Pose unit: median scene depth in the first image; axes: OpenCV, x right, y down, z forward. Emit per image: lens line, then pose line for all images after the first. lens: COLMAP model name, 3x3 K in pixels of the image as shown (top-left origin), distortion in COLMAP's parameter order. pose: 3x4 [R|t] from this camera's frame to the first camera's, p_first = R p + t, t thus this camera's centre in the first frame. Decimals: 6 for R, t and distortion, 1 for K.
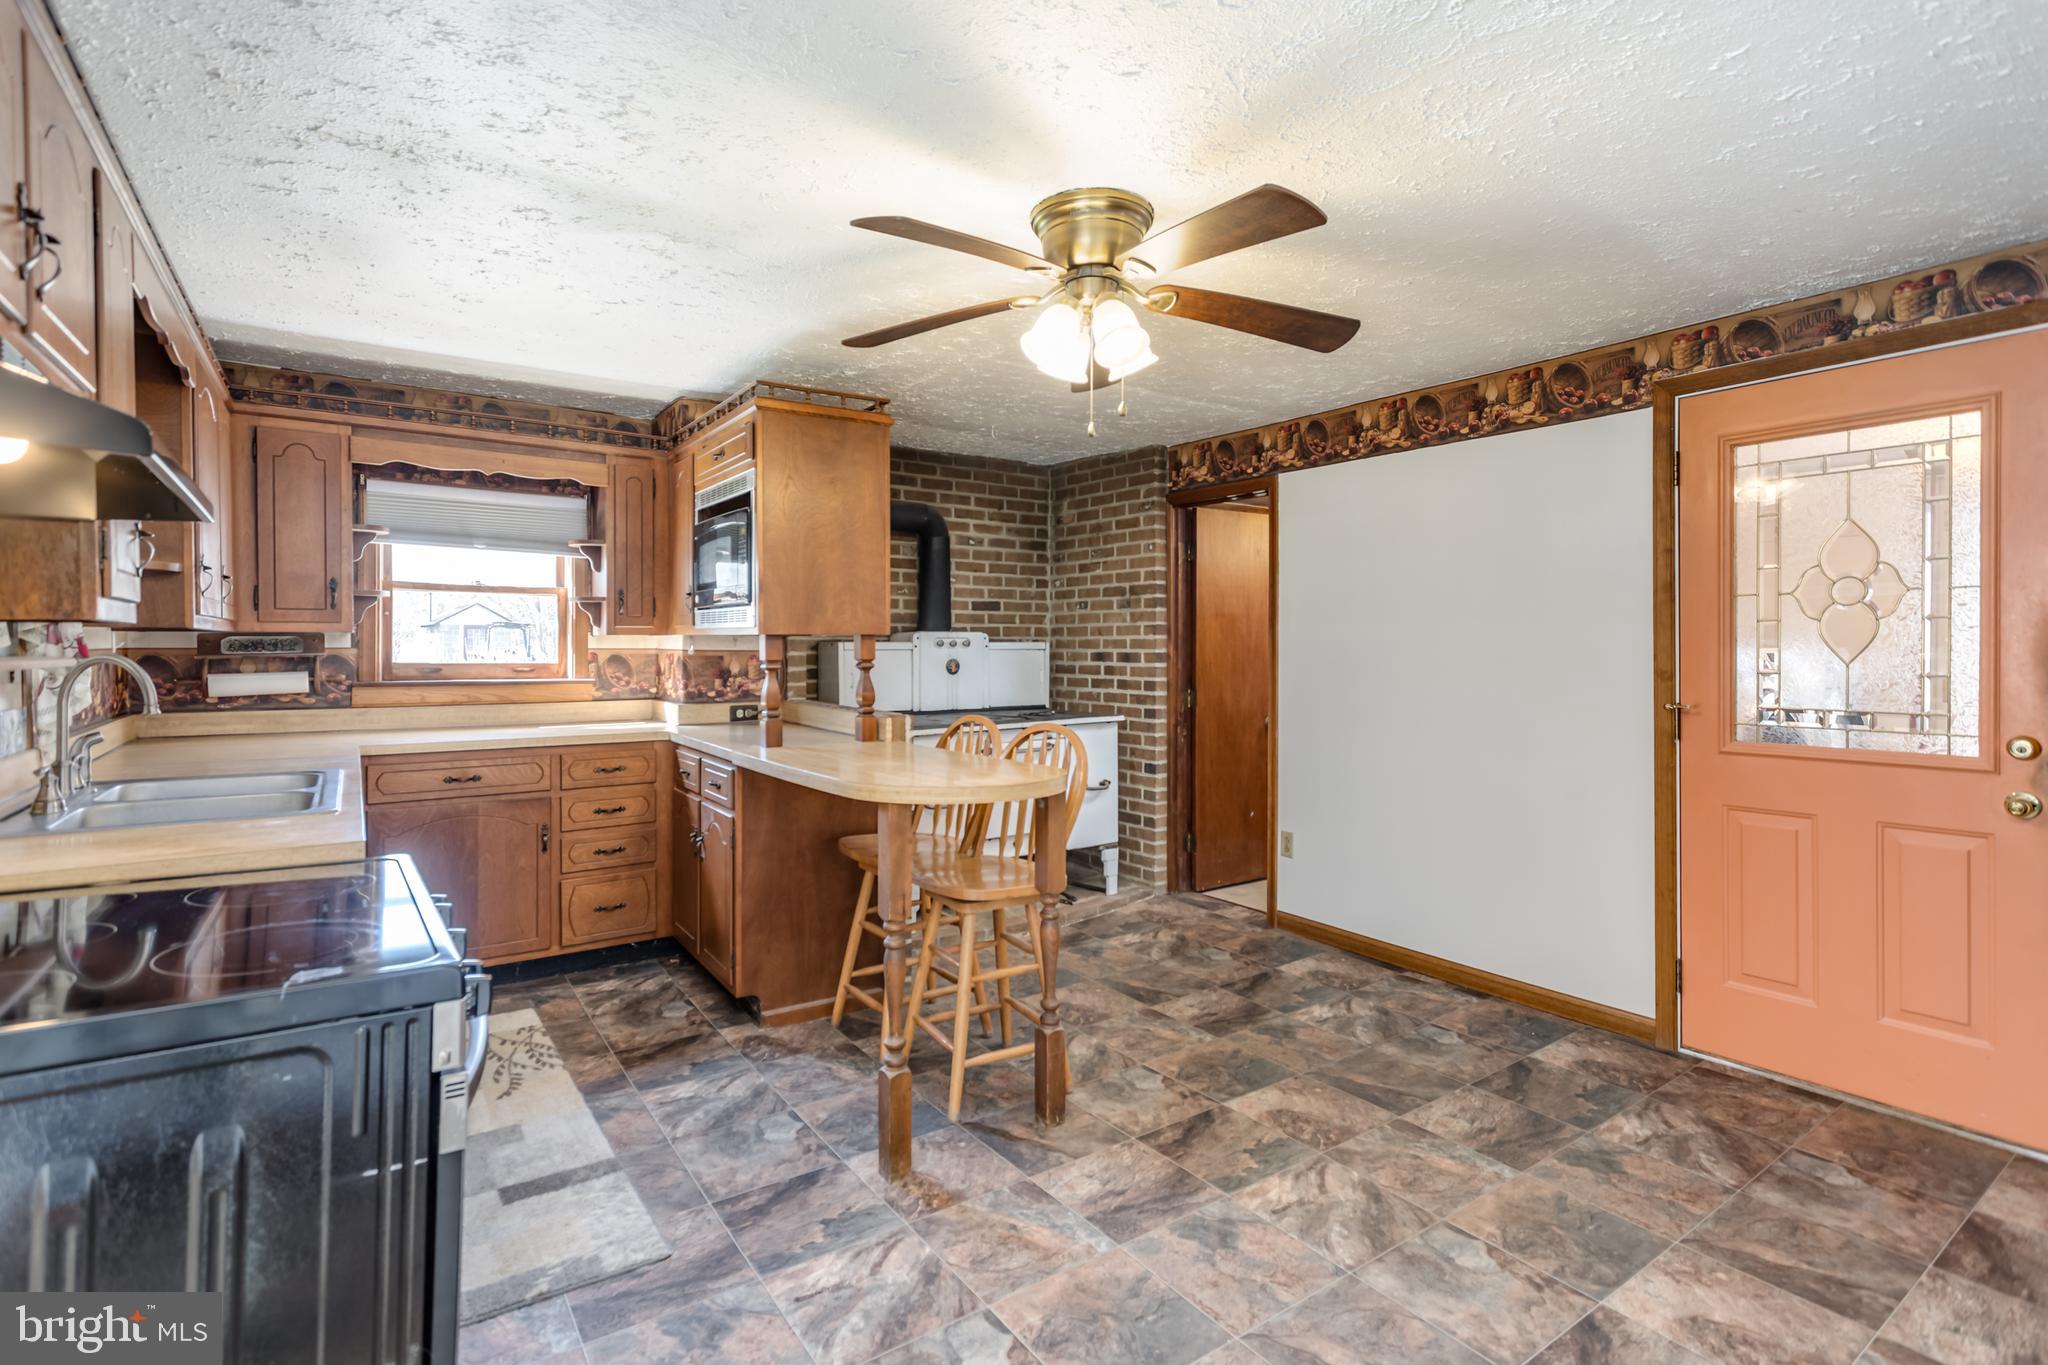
lens RADIAL K [[974.4, 0, 1022.4], [0, 974.4, 656.7], [0, 0, 1]] dist [-0.000532, 0.000462]
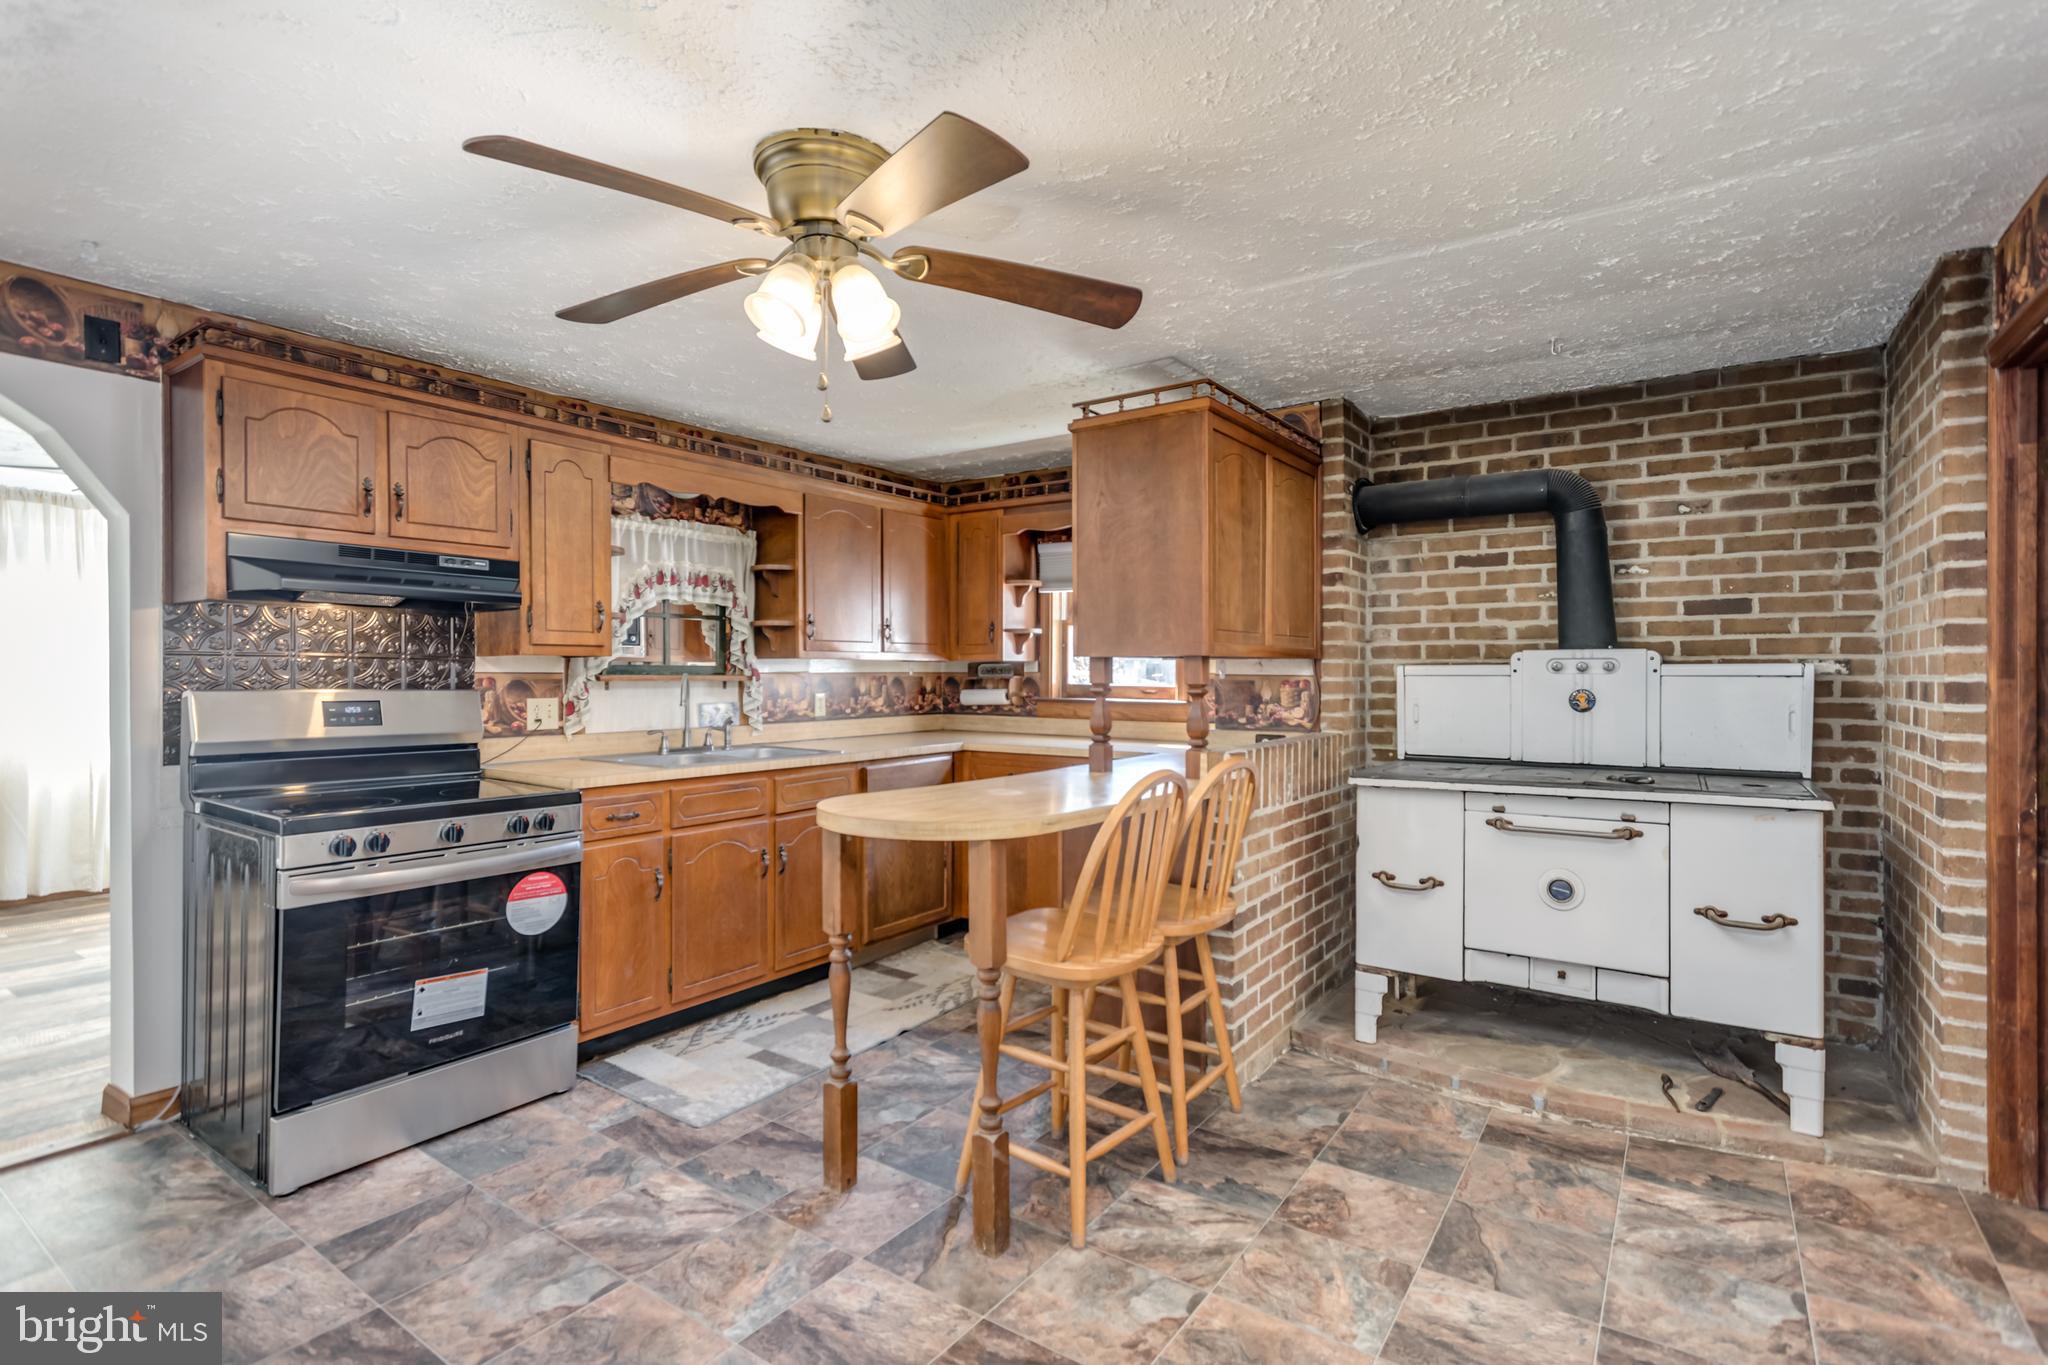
lens RADIAL K [[977.7, 0, 1024.0], [0, 977.7, 682.5], [0, 0, 1]] dist [0.012048, 0.000469]
pose [[0.351062, 0.008354, -0.936315, 0.433826], [-0.012725, 0.999910, 0.004150, -0.000353], [0.936266, 0.010458, 0.351137, 0.394147]]
